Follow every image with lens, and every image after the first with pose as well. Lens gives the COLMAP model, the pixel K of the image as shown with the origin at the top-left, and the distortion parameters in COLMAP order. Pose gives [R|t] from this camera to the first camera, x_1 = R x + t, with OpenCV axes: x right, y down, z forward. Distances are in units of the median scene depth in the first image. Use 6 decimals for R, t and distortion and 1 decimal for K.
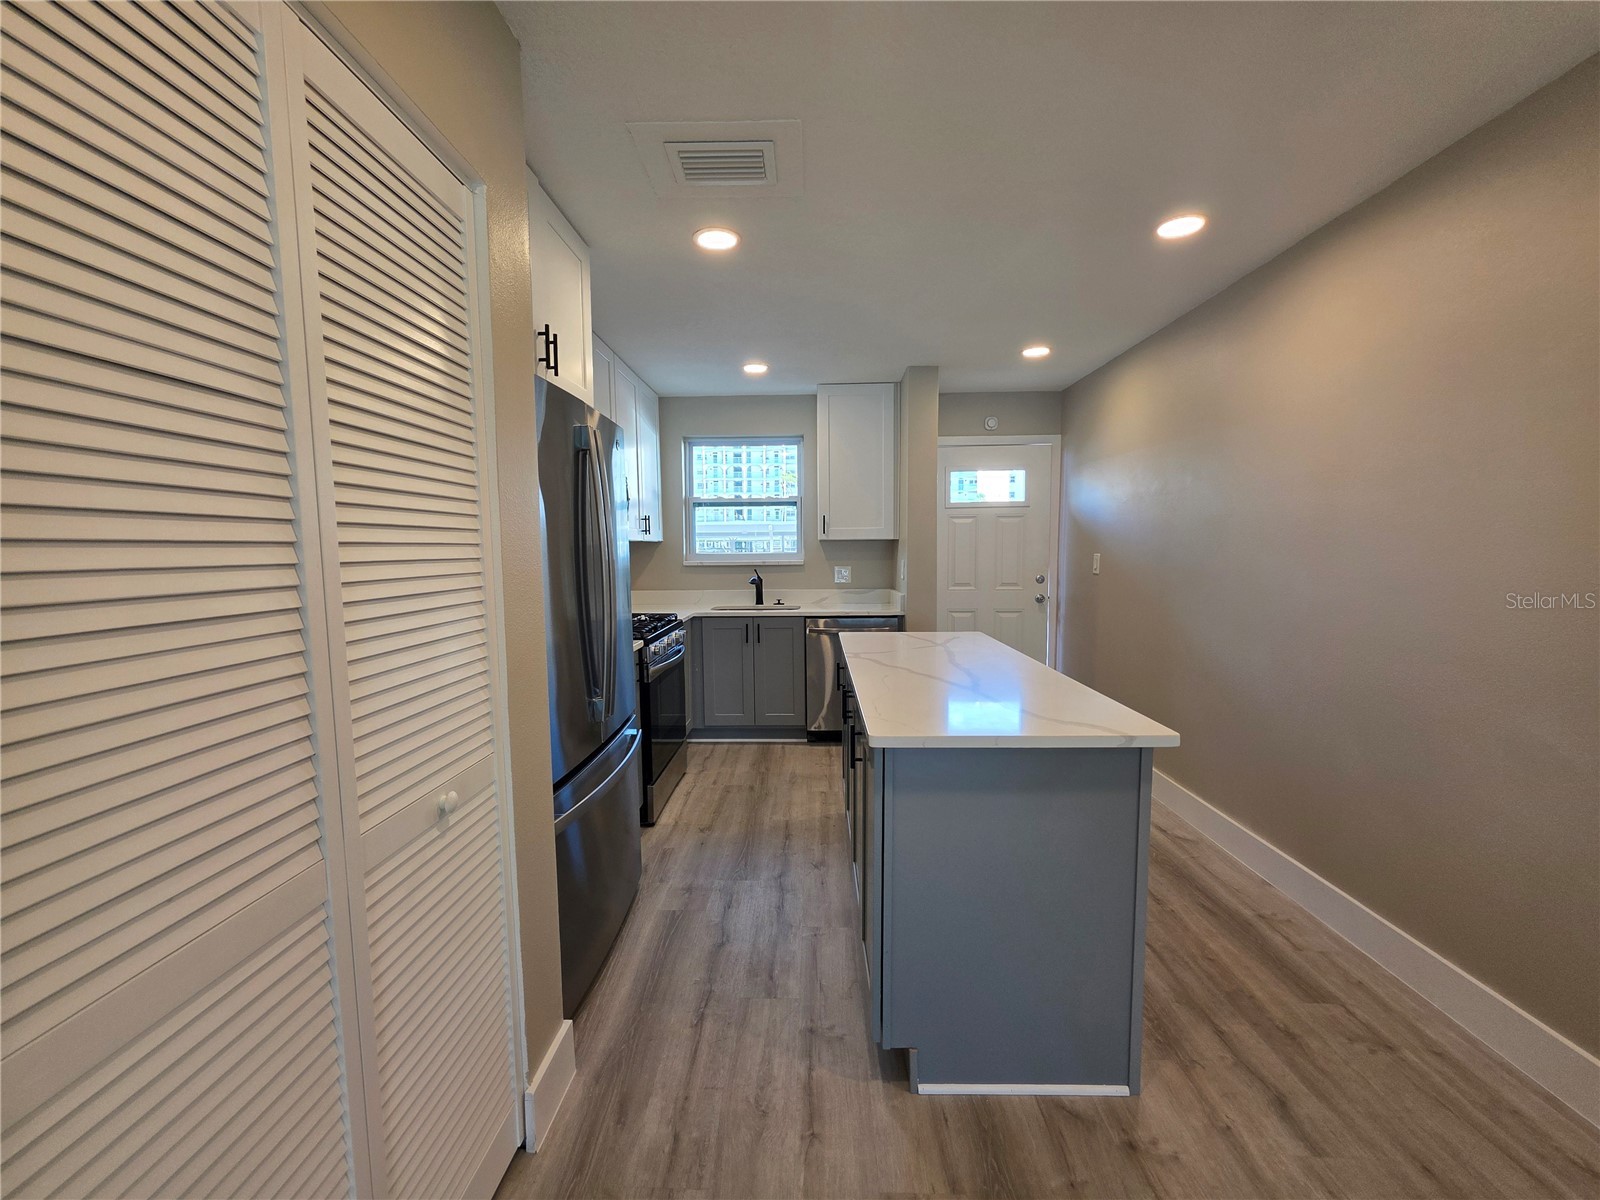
lens RADIAL K [[646.0, 0, 800.2], [0, 646.0, 570.4], [0, 0, 1]] dist [-0.004351, 0.000176]
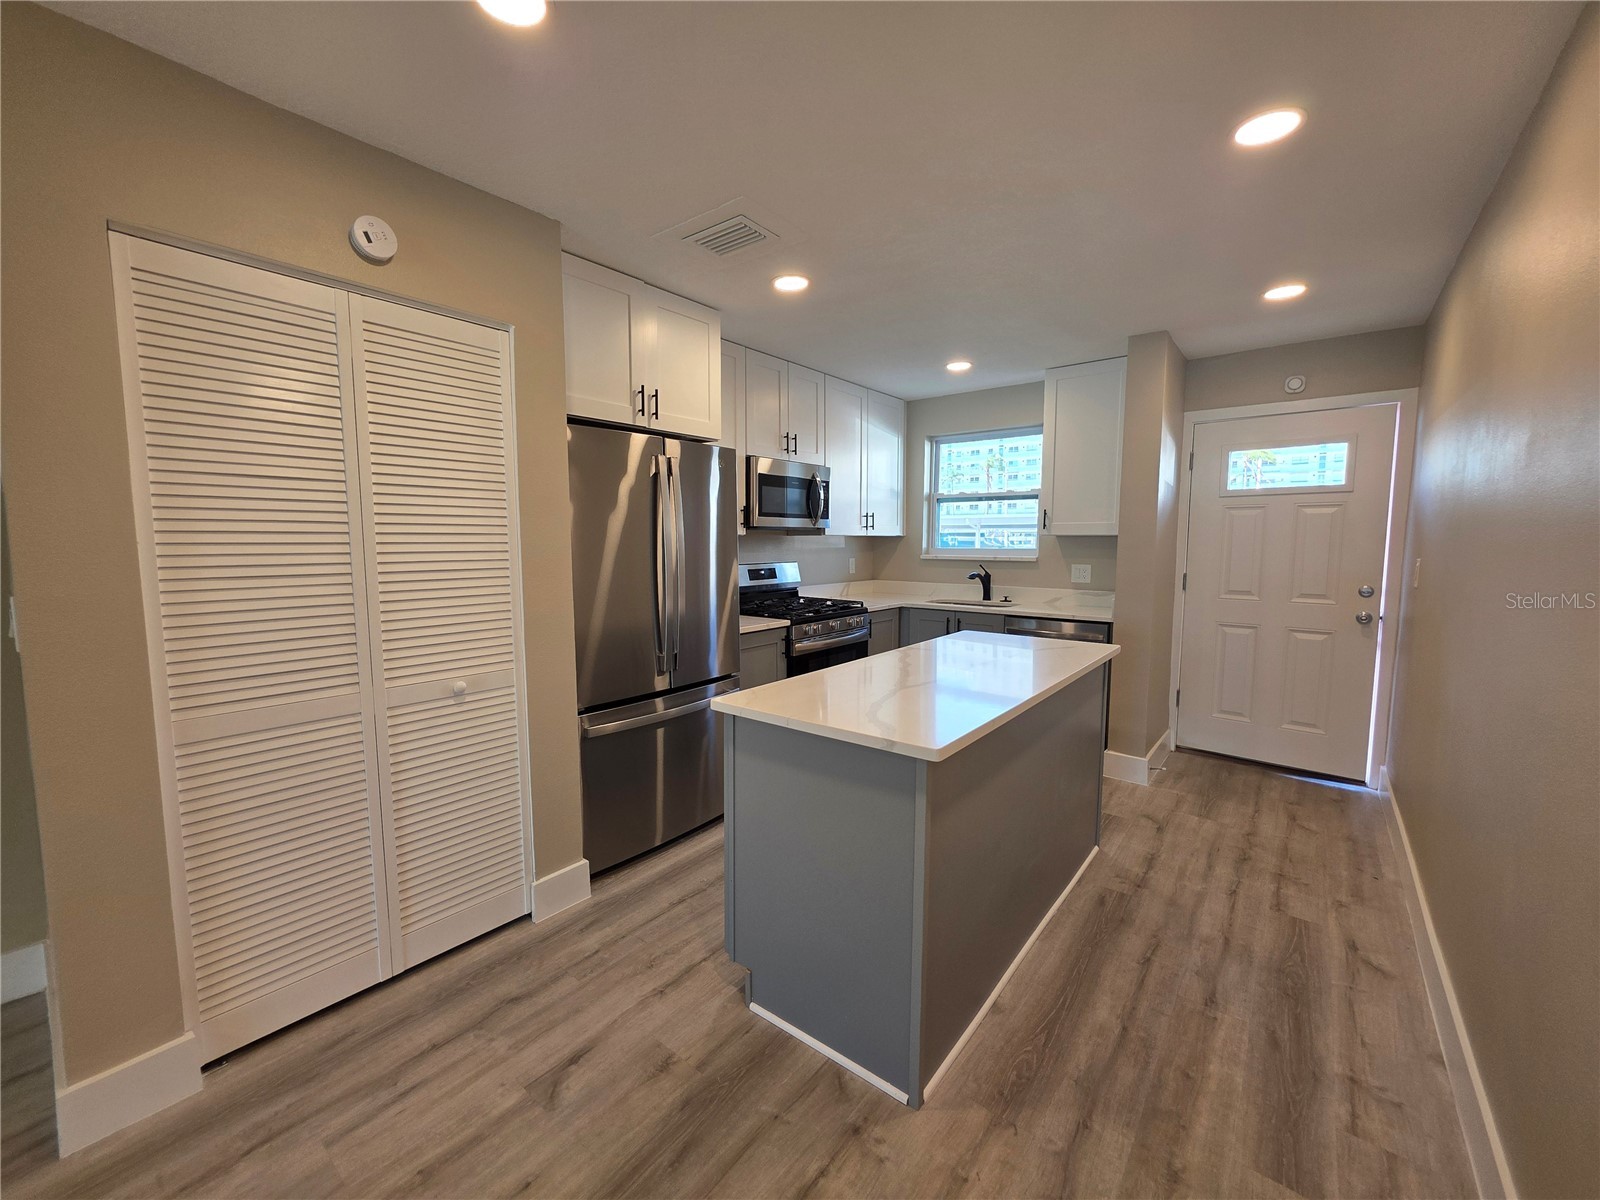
lens RADIAL K [[646.0, 0, 788.4], [0, 646.0, 565.4], [0, 0, 1]] dist [-0.004351, 0.000176]
pose [[0.793807, 0.034654, -0.607182, 0.332958], [-0.030061, 0.999391, 0.017738, -0.010230], [0.607426, 0.004172, 0.794365, 0.033722]]
